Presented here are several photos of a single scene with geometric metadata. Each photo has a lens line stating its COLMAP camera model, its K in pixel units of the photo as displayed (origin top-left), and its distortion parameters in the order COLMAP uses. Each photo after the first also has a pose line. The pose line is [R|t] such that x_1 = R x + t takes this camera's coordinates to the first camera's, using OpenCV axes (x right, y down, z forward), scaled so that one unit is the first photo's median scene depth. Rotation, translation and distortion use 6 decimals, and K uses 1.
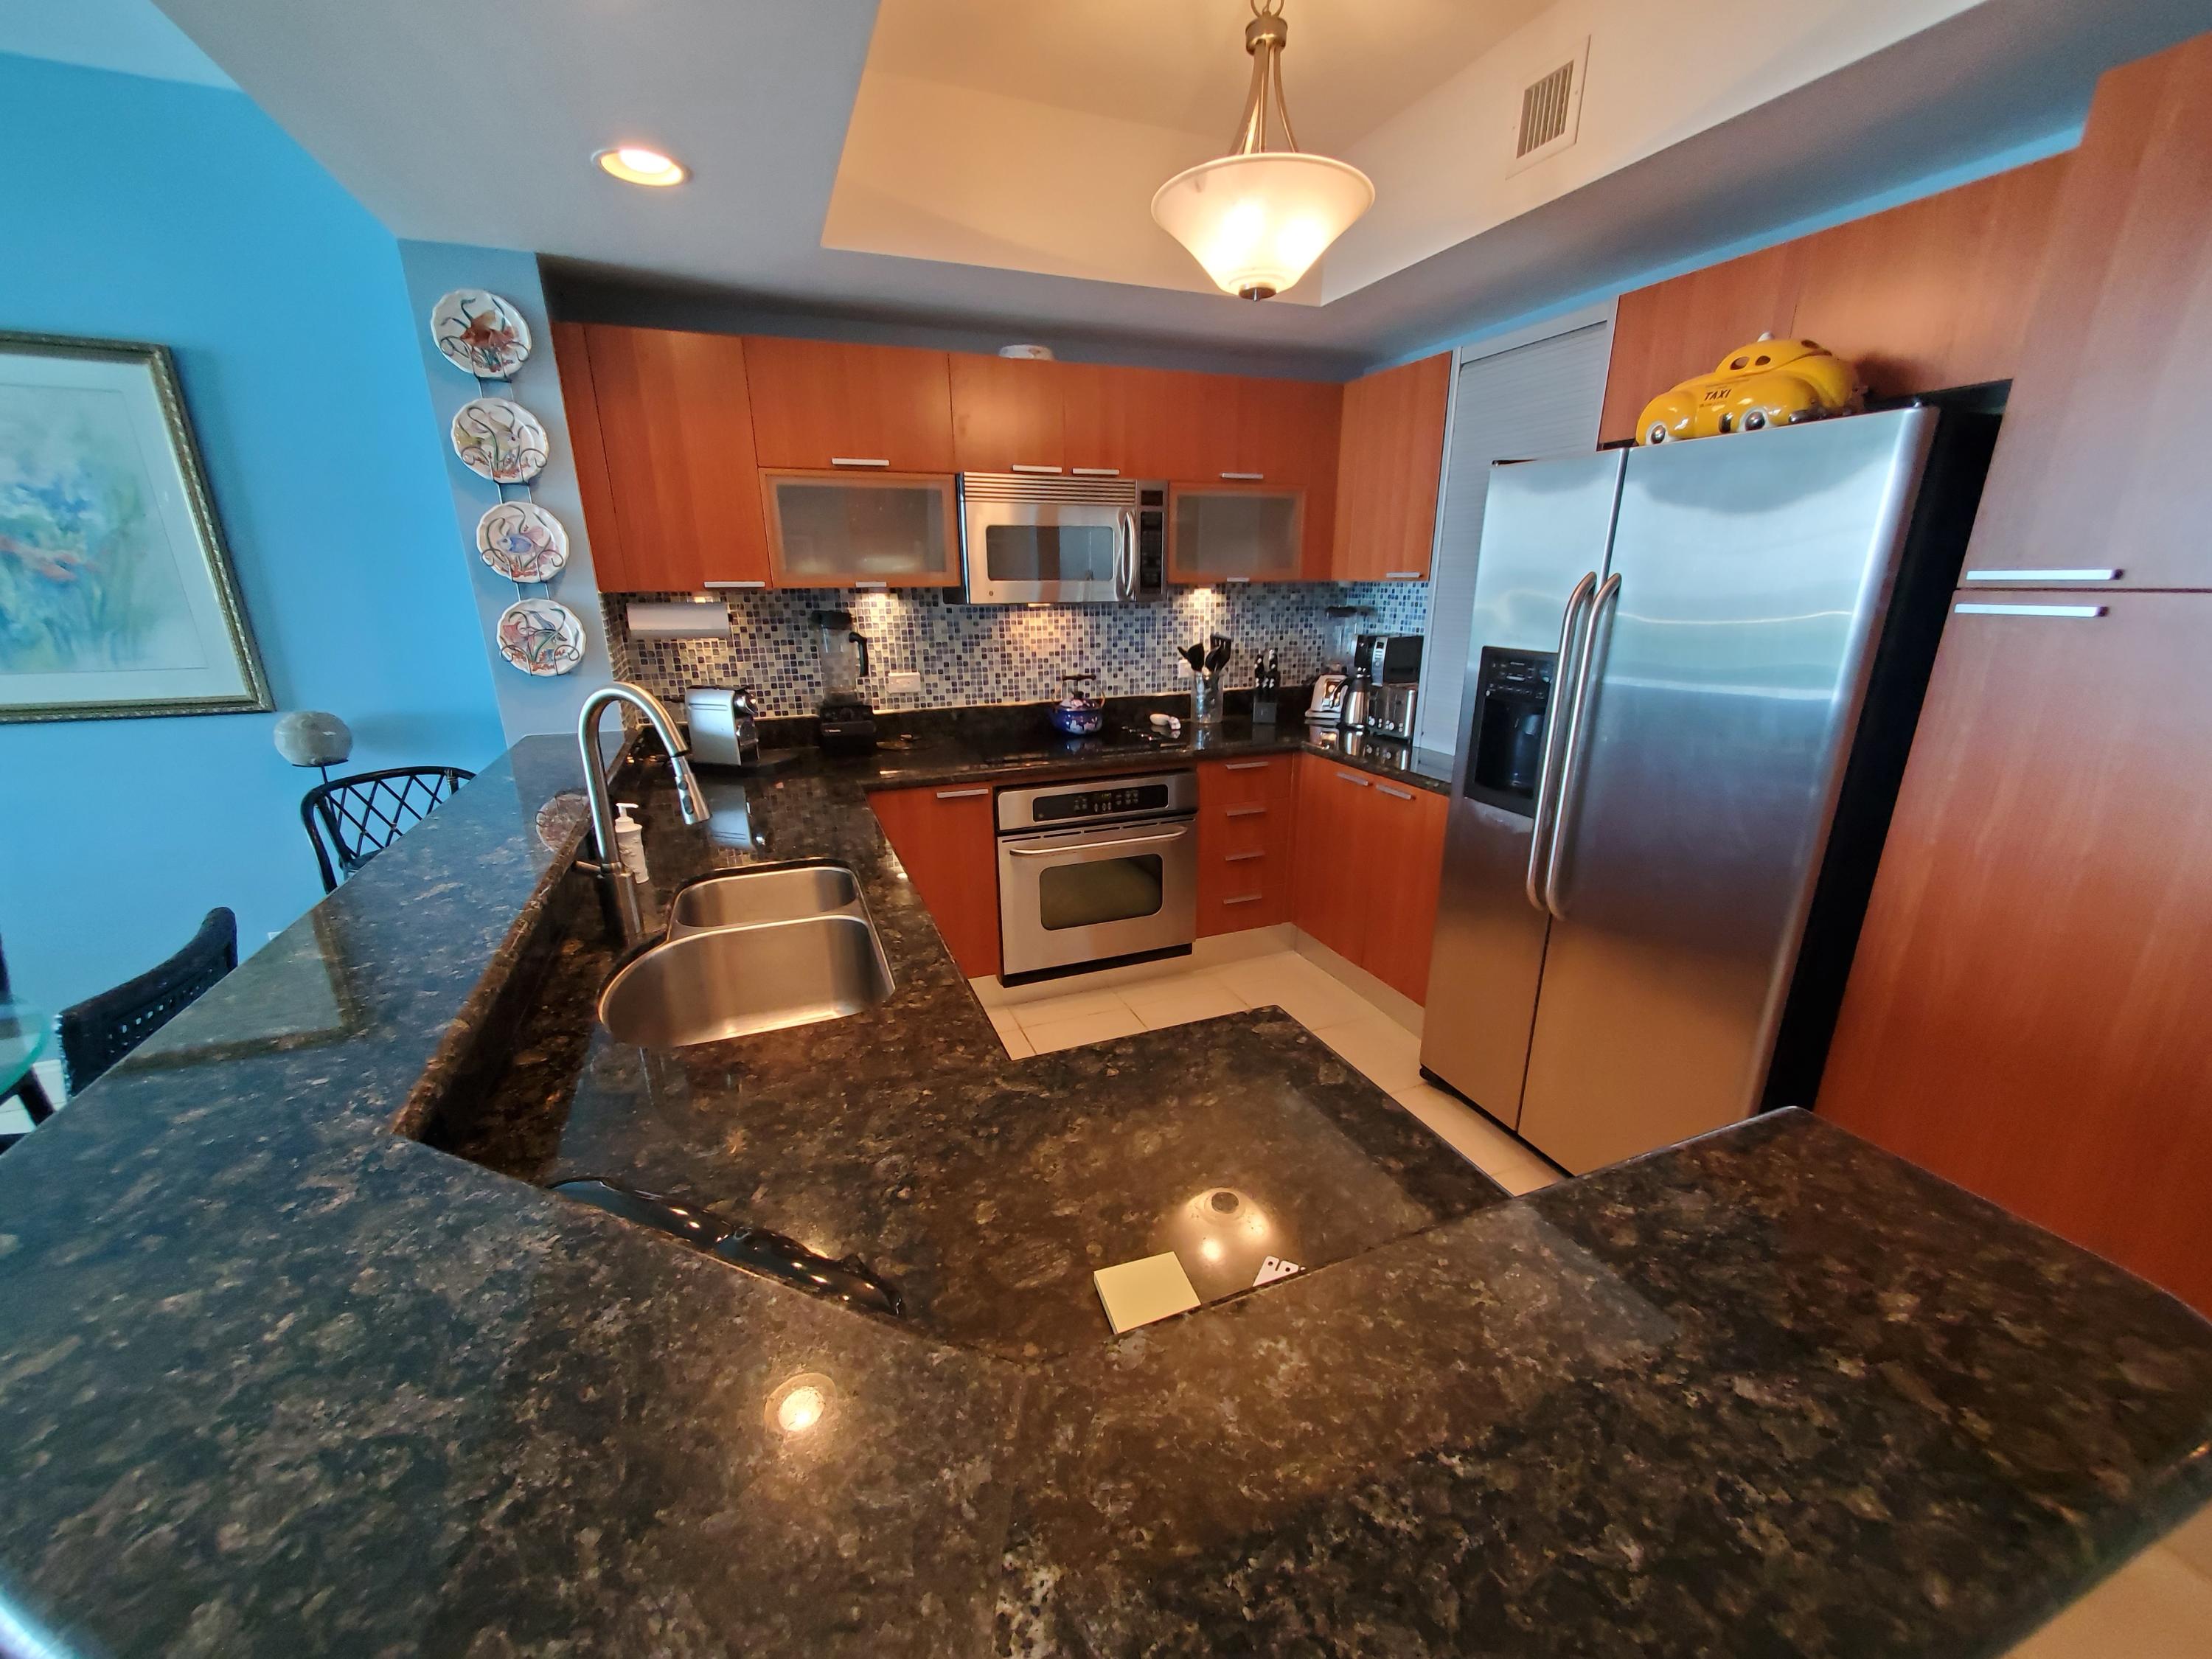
lens RADIAL K [[868.2, 0, 1103.6], [0, 868.2, 839.1], [0, 0, 1]] dist [-0.012098, 0.008119]
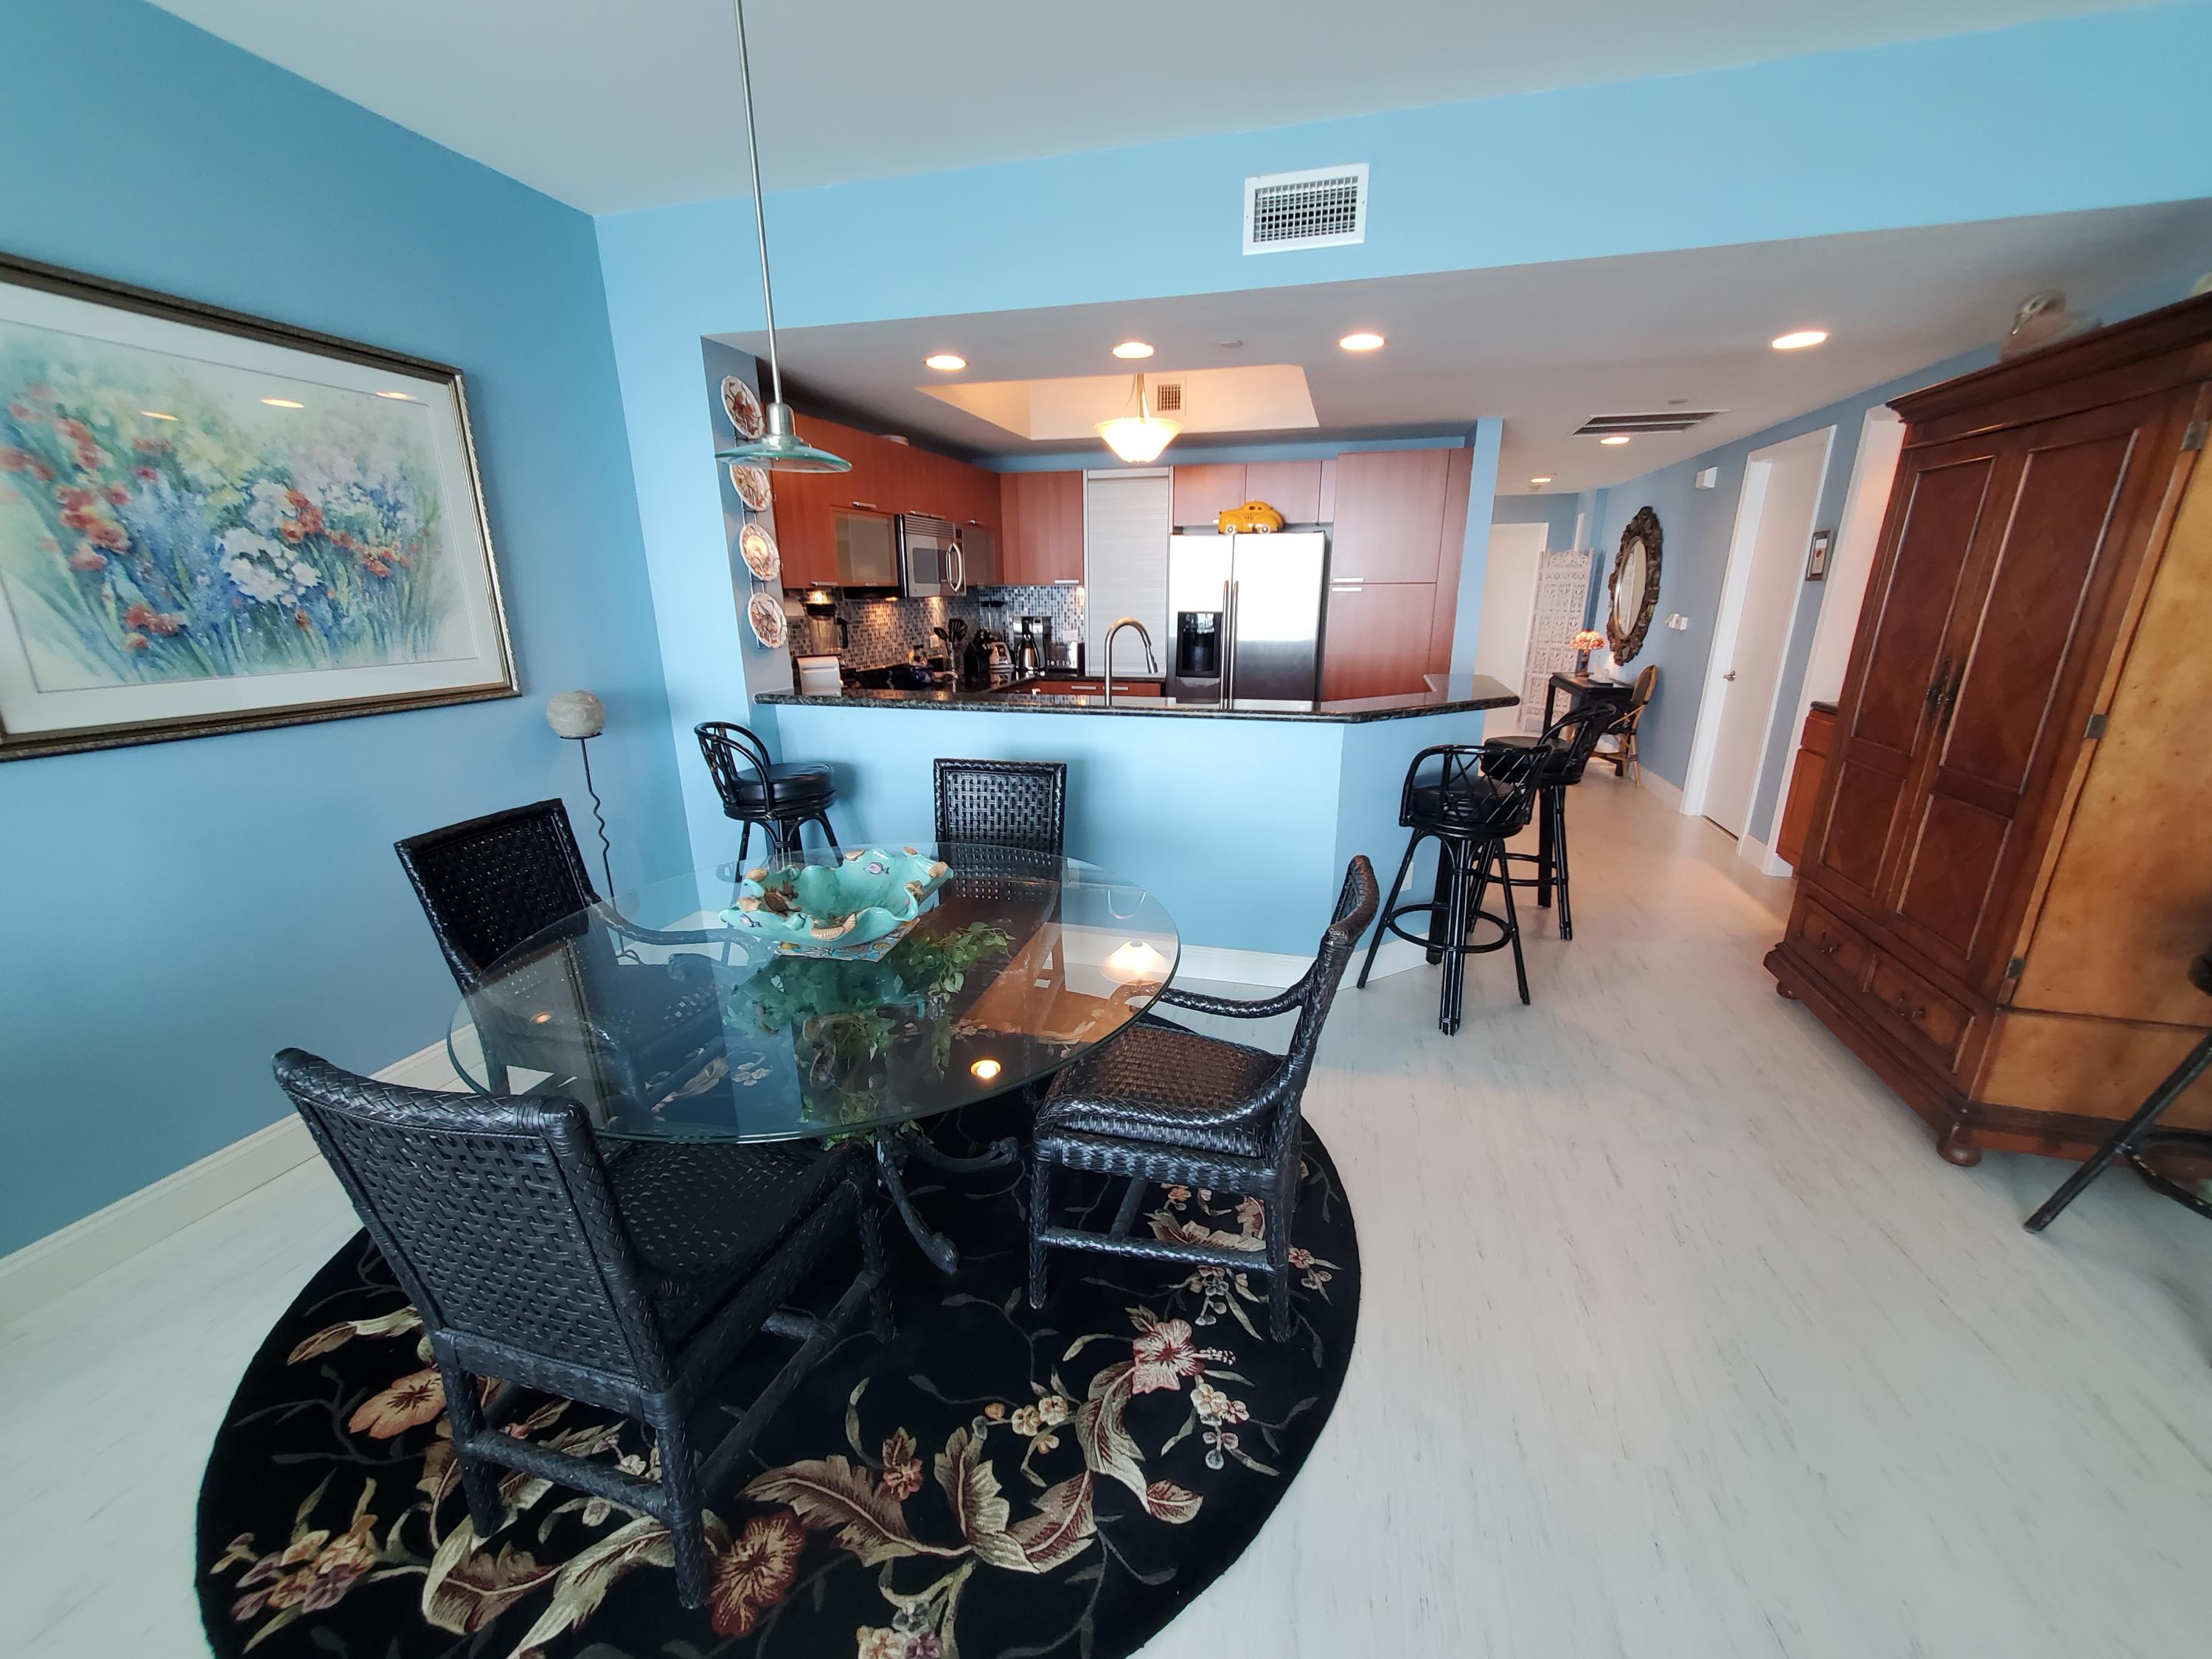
lens RADIAL K [[868.2, 0, 1103.6], [0, 868.2, 839.1], [0, 0, 1]] dist [-0.012098, 0.008119]
pose [[0.614496, -0.216152, 0.758731, -1.484413], [0.224835, 0.969833, 0.094198, 0.102072], [-0.756204, 0.112706, 0.644557, -0.277848]]
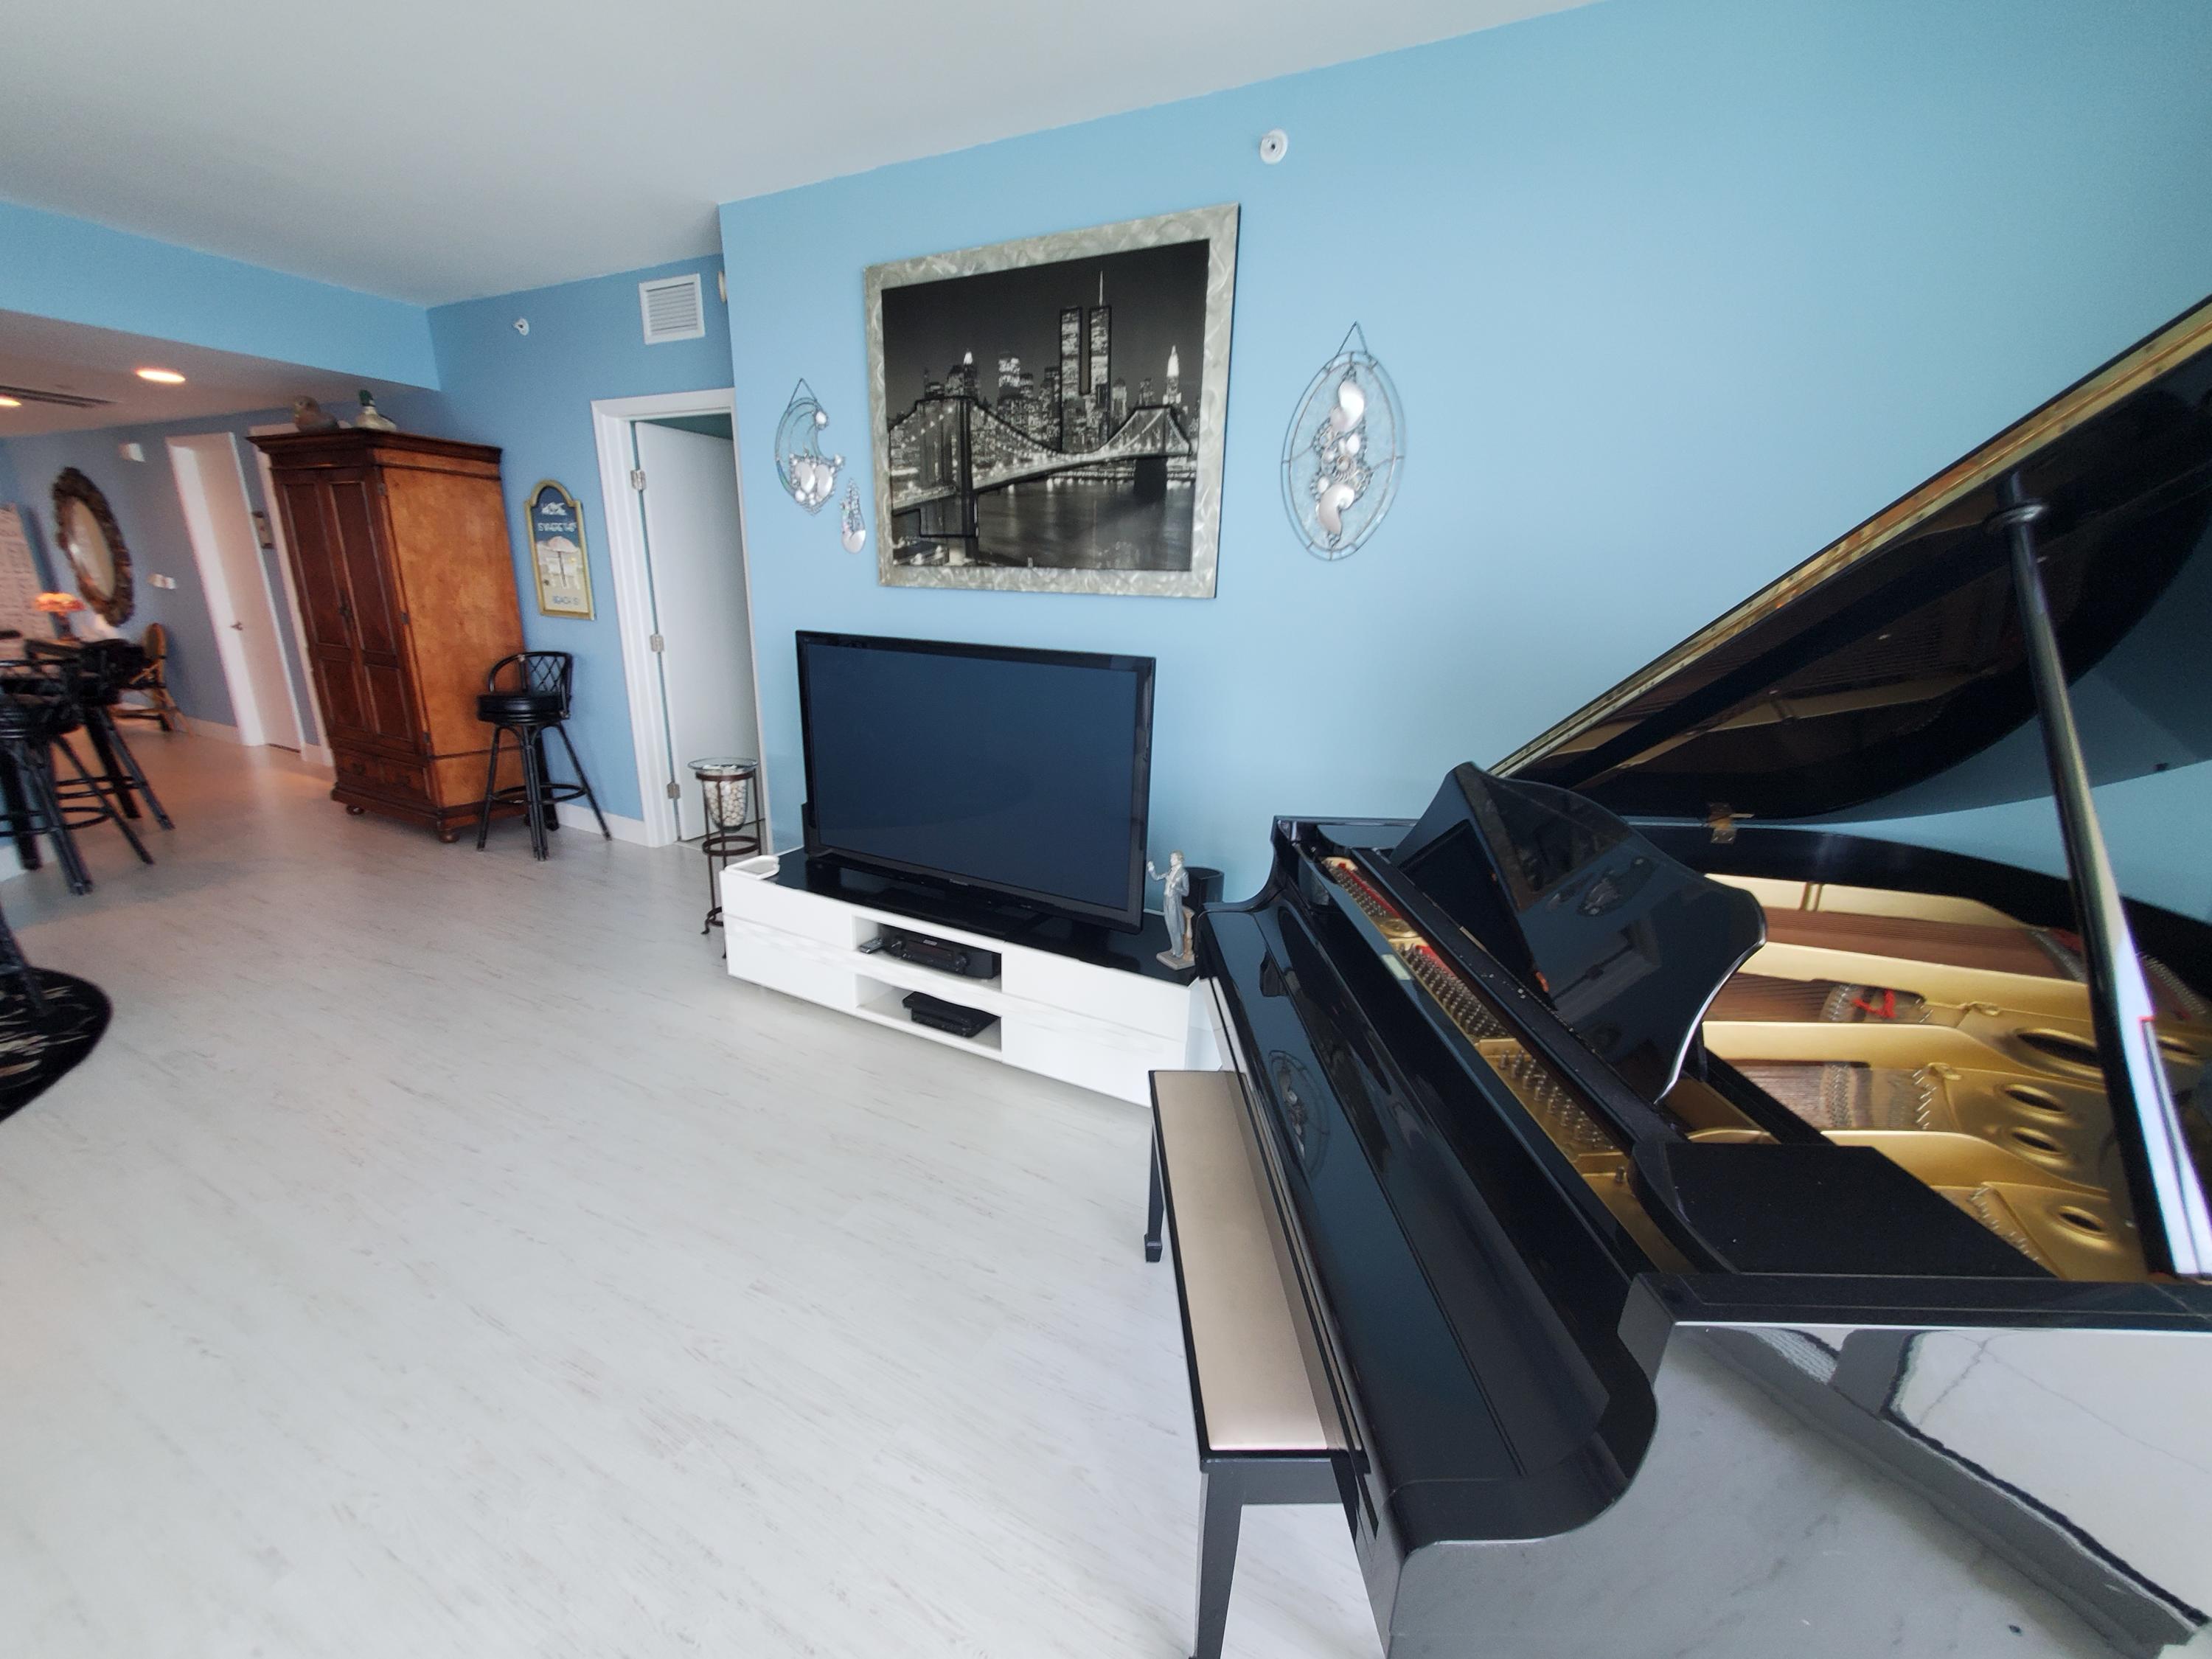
lens RADIAL K [[868.2, 0, 1103.6], [0, 868.2, 839.1], [0, 0, 1]] dist [-0.012098, 0.008119]
pose [[-0.651105, -0.225735, 0.724642, -3.127365], [0.191383, 0.875067, 0.444556, 0.195904], [-0.734462, 0.428137, -0.526559, -0.445581]]
